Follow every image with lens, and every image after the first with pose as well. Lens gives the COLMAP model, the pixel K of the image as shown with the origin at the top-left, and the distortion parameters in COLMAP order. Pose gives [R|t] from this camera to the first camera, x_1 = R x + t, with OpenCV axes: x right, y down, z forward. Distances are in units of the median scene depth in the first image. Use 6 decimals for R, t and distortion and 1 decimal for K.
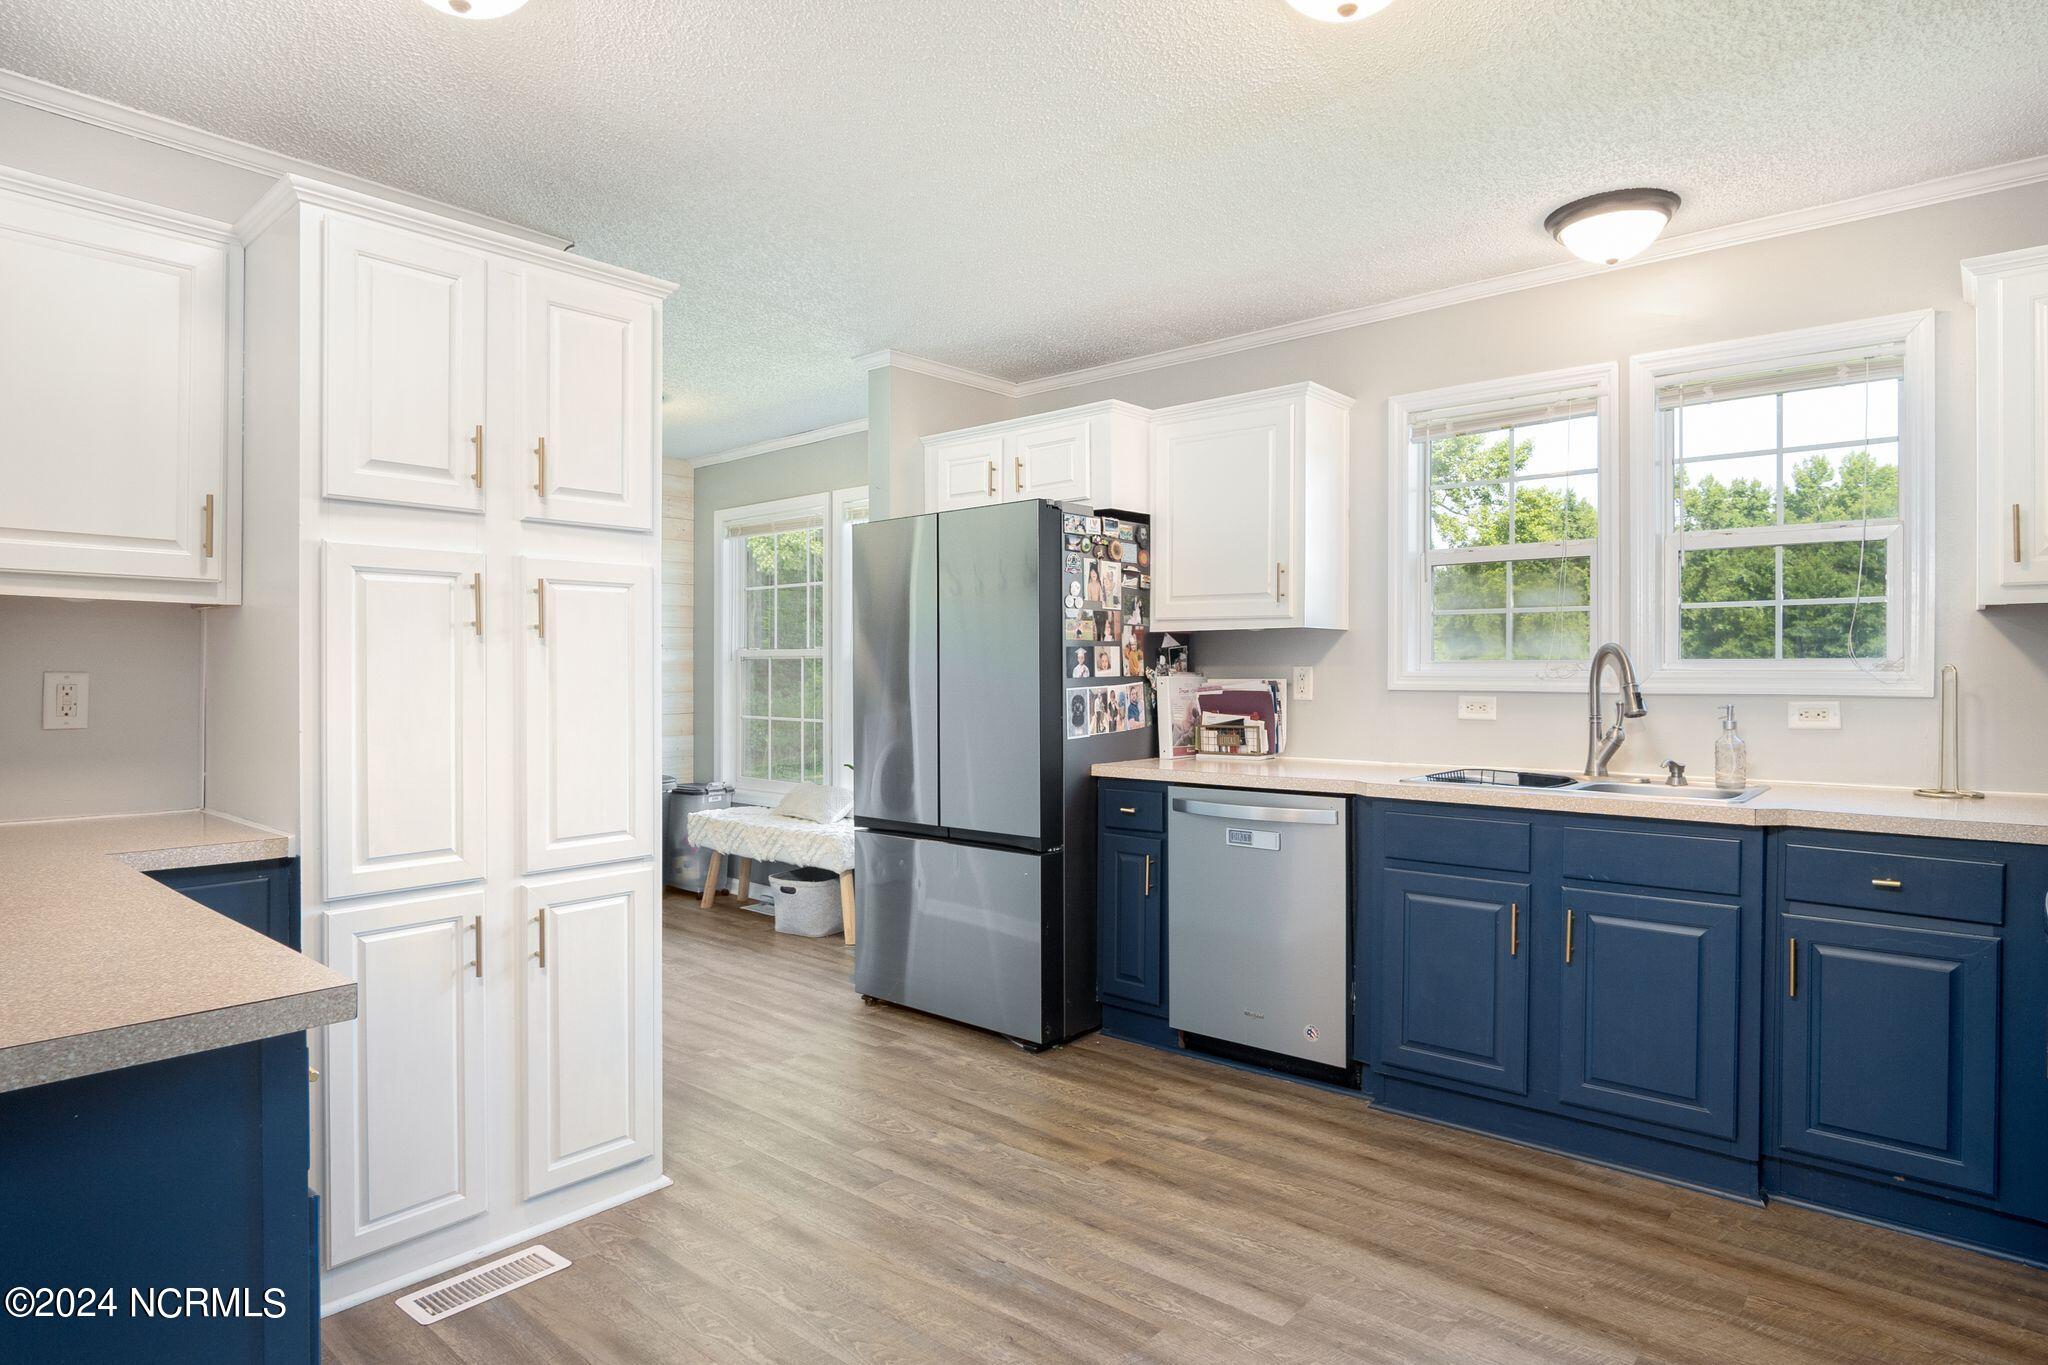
lens RADIAL K [[1120.8, 0, 1024.0], [0, 1120.8, 682.5], [0, 0, 1]] dist [-0.000322, 0.000078]
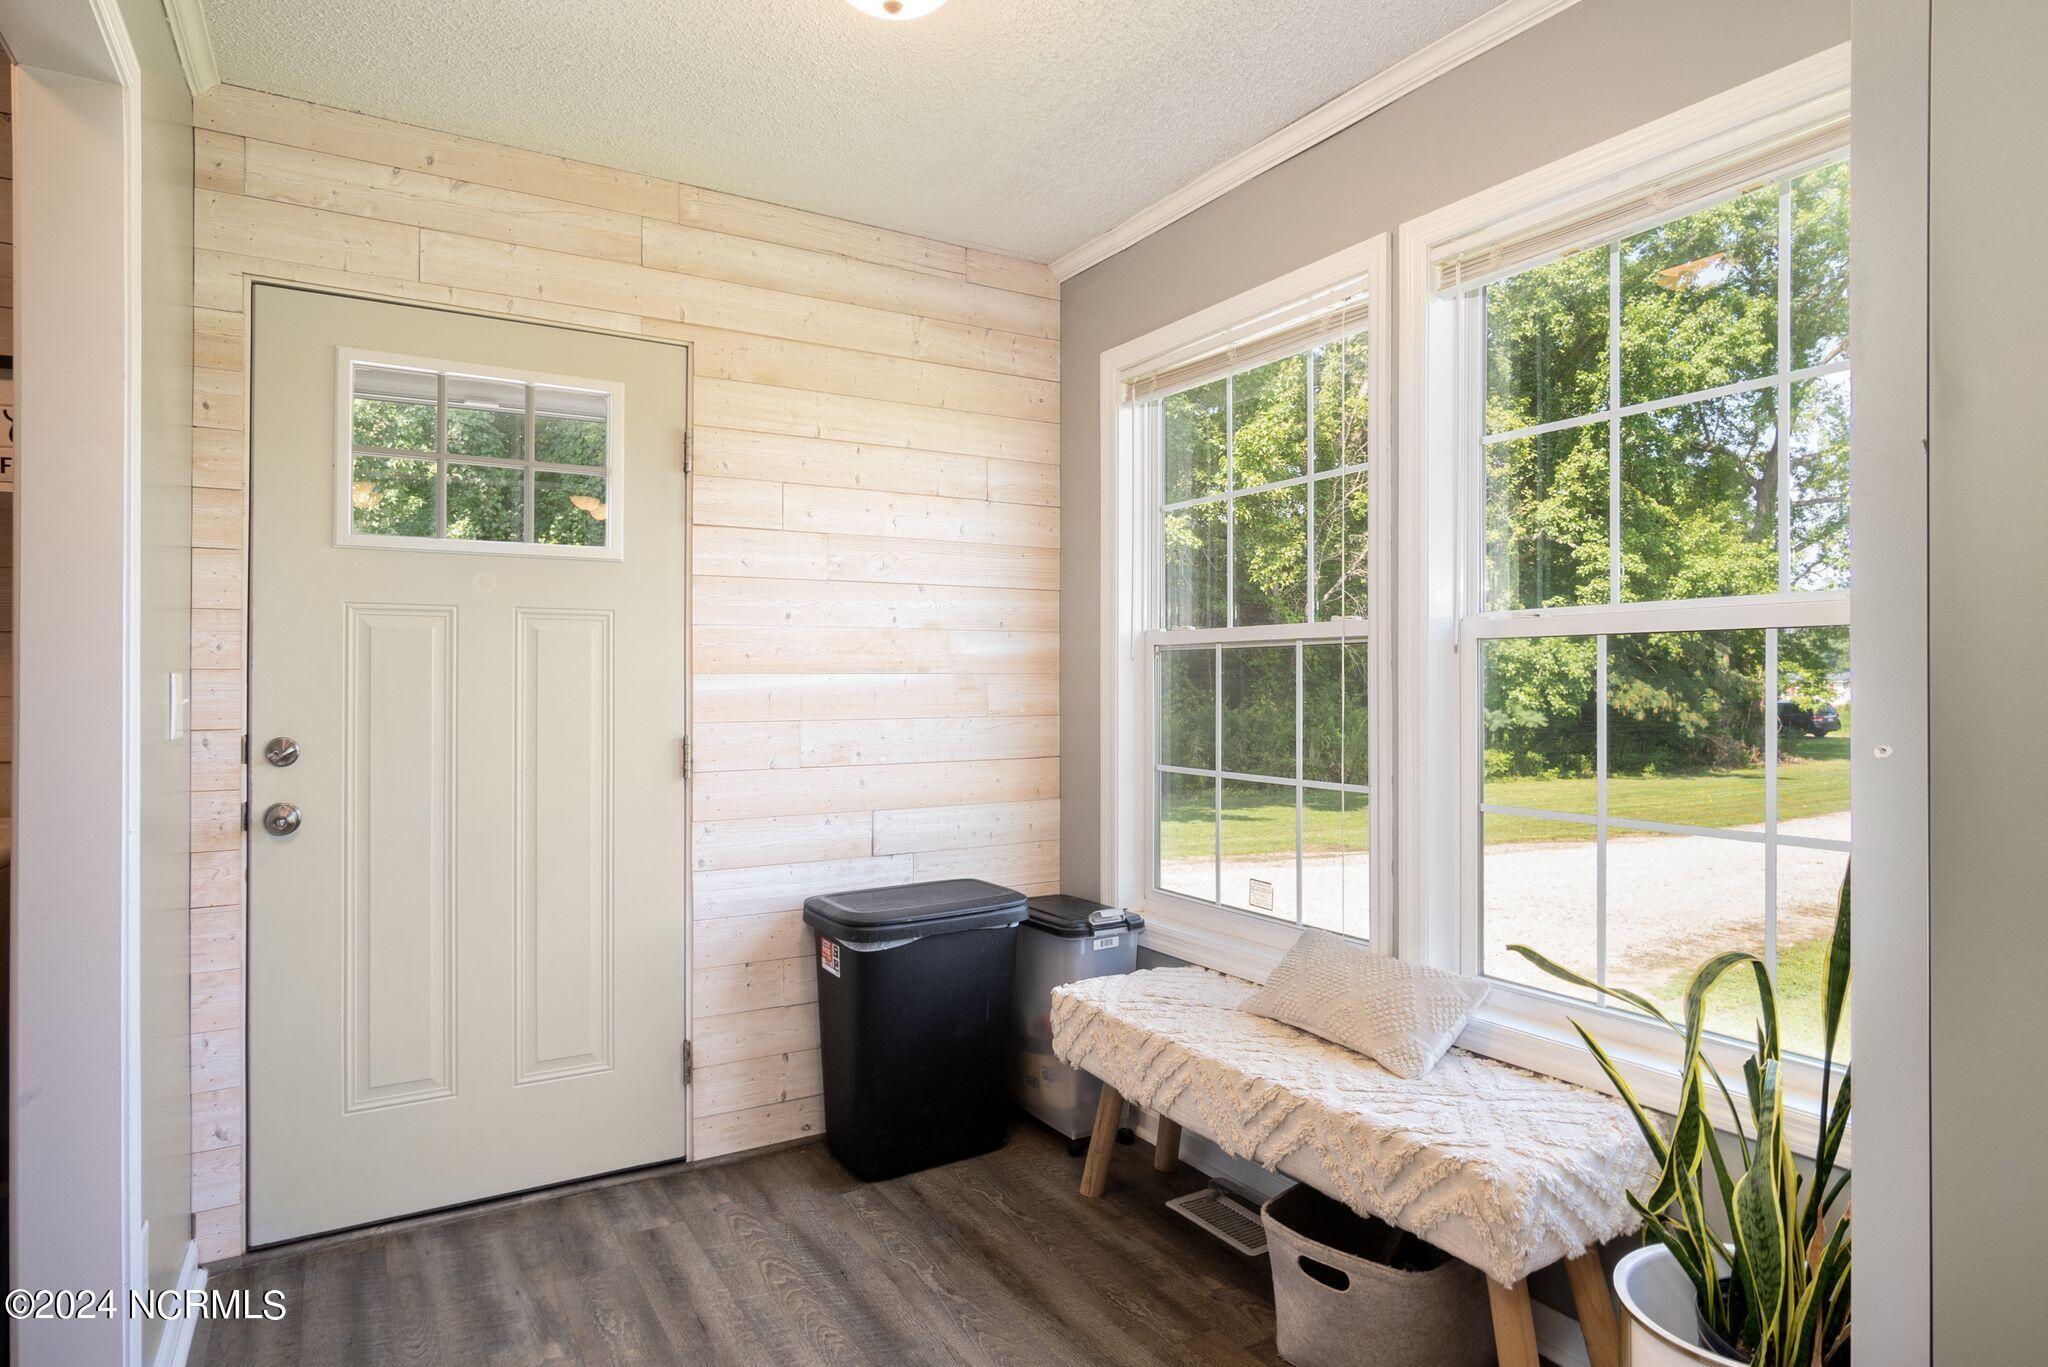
lens RADIAL K [[1120.8, 0, 1024.0], [0, 1120.8, 683.5], [0, 0, 1]] dist [-0.000322, 0.000078]
pose [[0.956319, -0.000959, -0.292324, -0.254495], [-0.001004, 0.999978, -0.006565, -0.005134], [0.292324, 0.006572, 0.956297, 0.801638]]
